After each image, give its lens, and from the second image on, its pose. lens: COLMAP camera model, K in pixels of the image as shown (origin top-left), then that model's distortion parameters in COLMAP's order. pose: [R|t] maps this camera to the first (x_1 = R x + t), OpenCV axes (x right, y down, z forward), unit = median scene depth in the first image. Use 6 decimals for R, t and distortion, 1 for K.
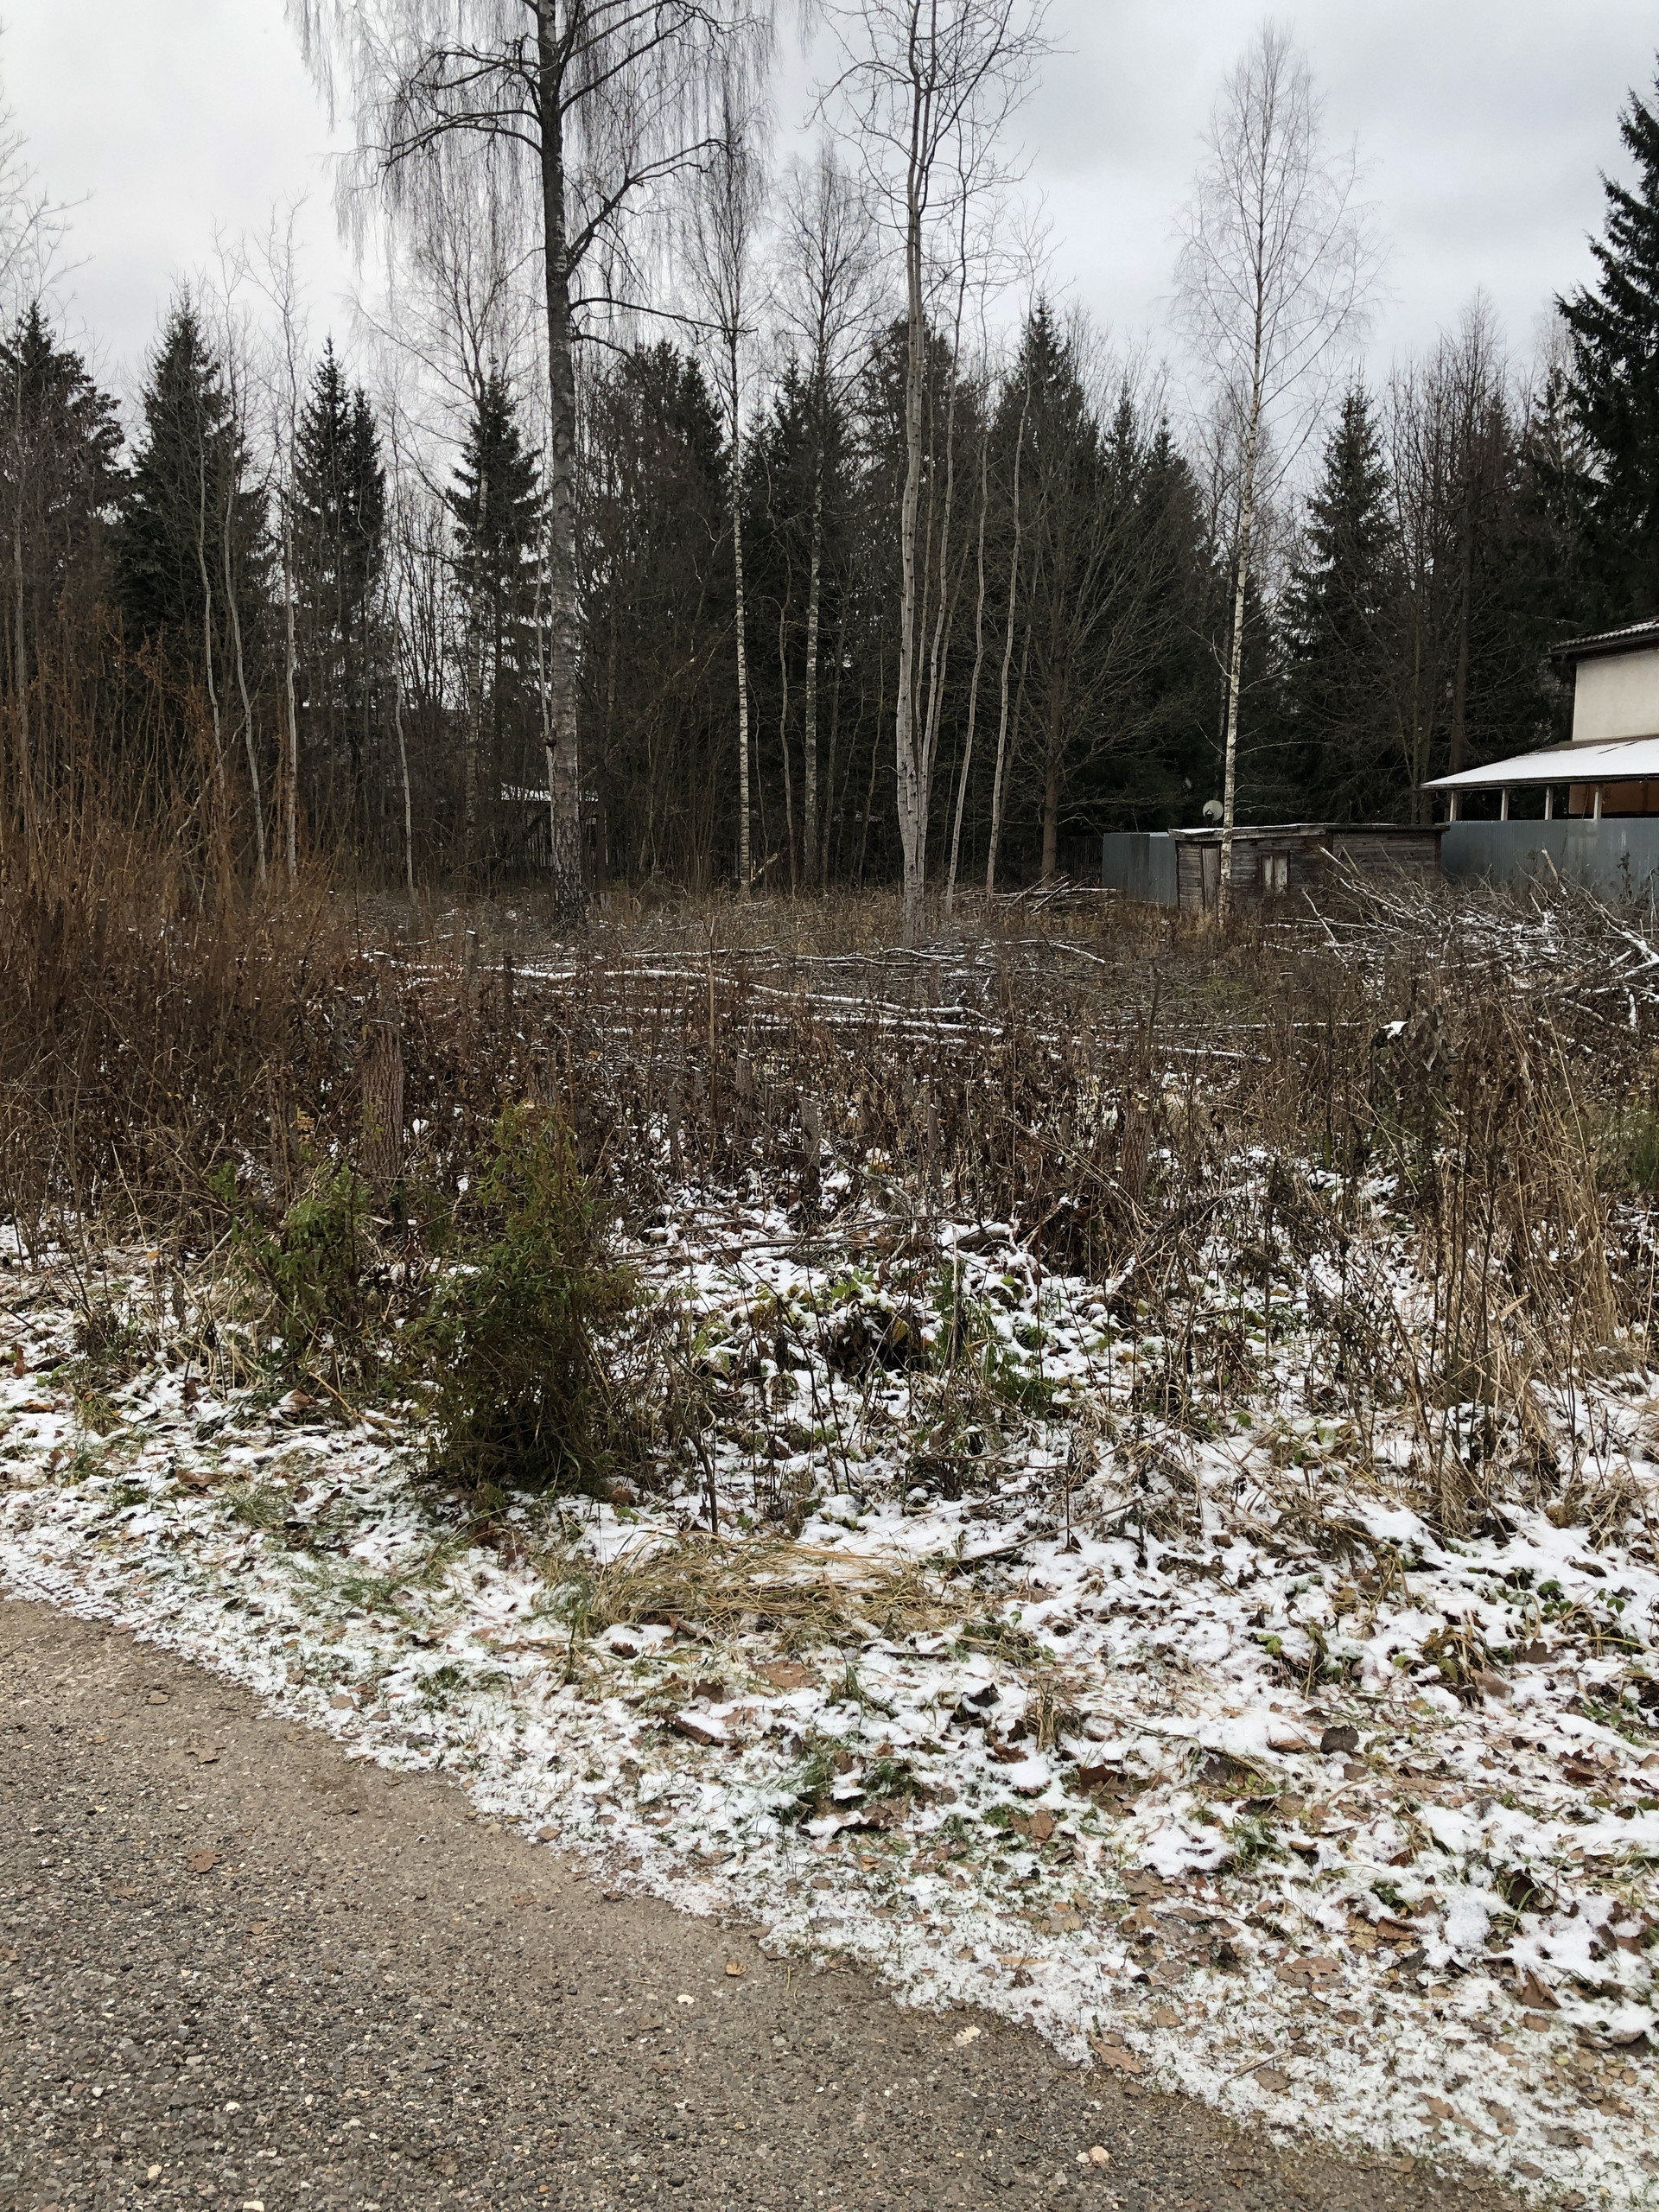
lens RADIAL K [[1782.1, 0, 845.6], [0, 1782.1, 1100.2], [0, 0, 1]] dist [0.032344, -0.013255]
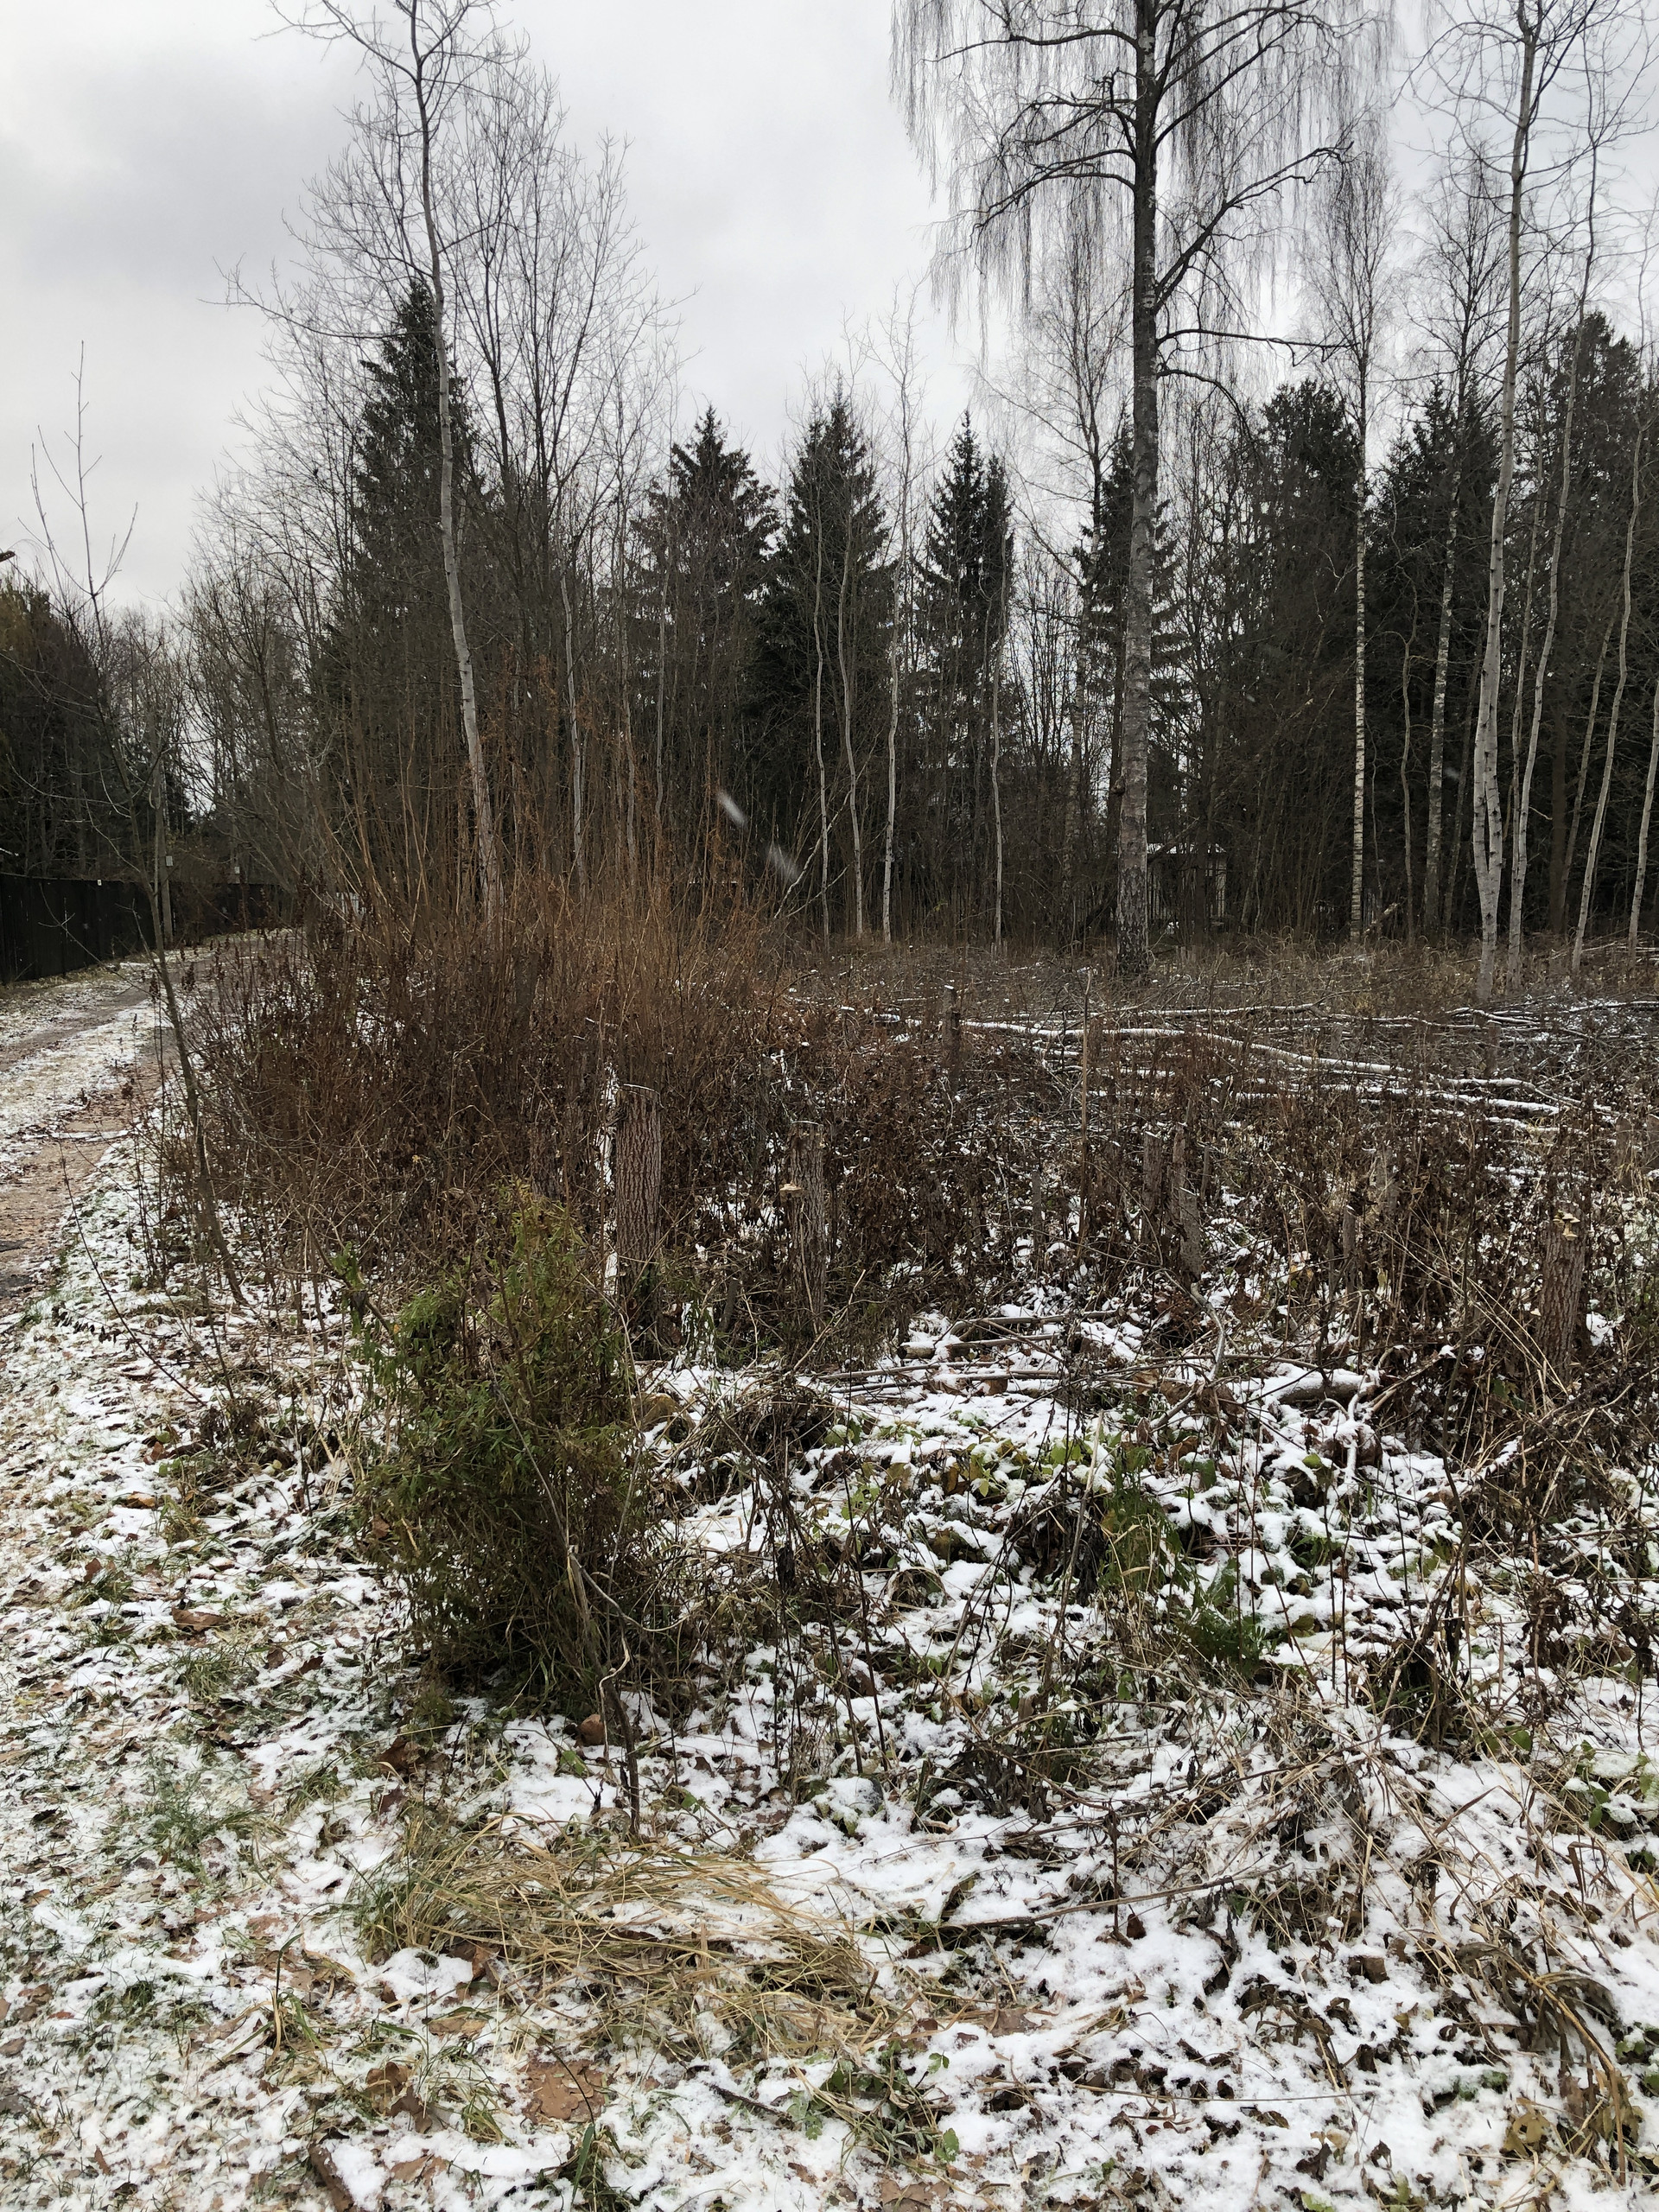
lens RADIAL K [[1781.2, 0, 815.8], [0, 1781.2, 1104.9], [0, 0, 1]] dist [0.018712, 0.004306]
pose [[0.933254, 0.035999, -0.357410, 0.251450], [-0.045283, 0.998818, -0.017637, -0.041324], [0.356353, 0.032645, 0.933781, 0.334176]]
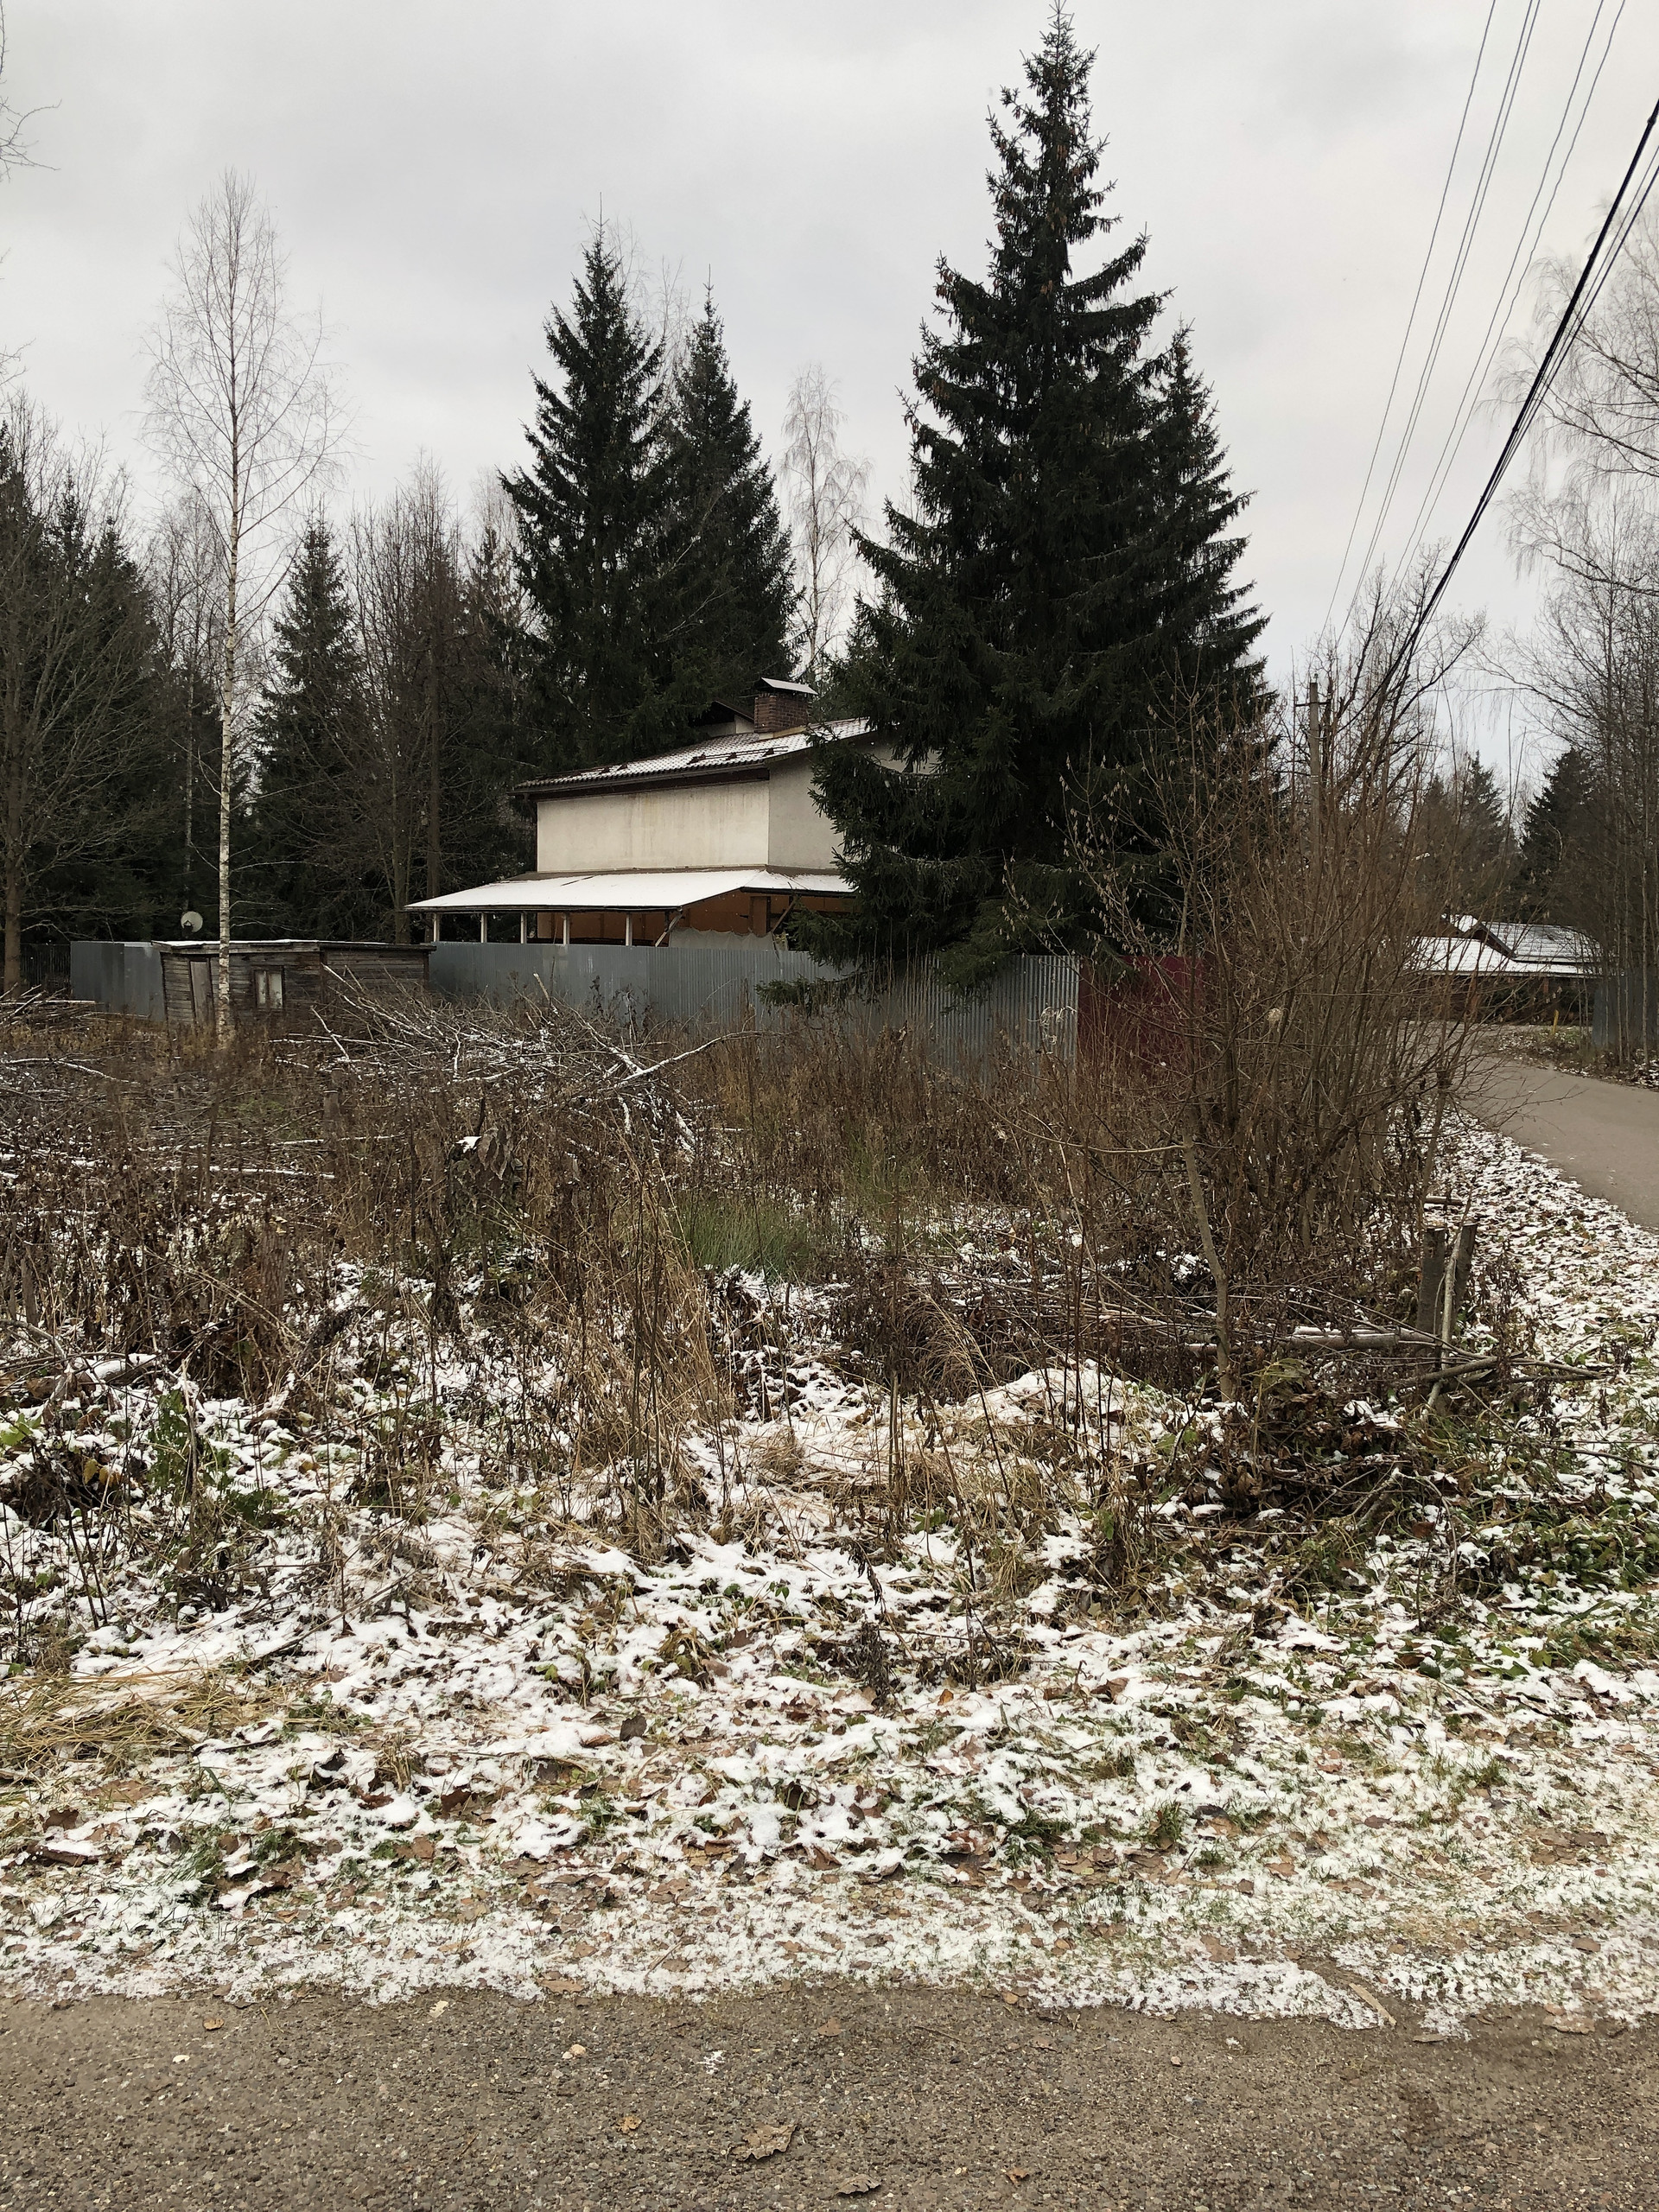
lens RADIAL K [[1772.8, 0, 829.5], [0, 1772.8, 1106.0], [0, 0, 1]] dist [0.015489, 0.008052]
pose [[0.851302, -0.027494, 0.523956, -0.190619], [0.057932, 0.997446, -0.041786, -0.011184], [-0.521469, 0.065926, 0.850720, -0.116966]]
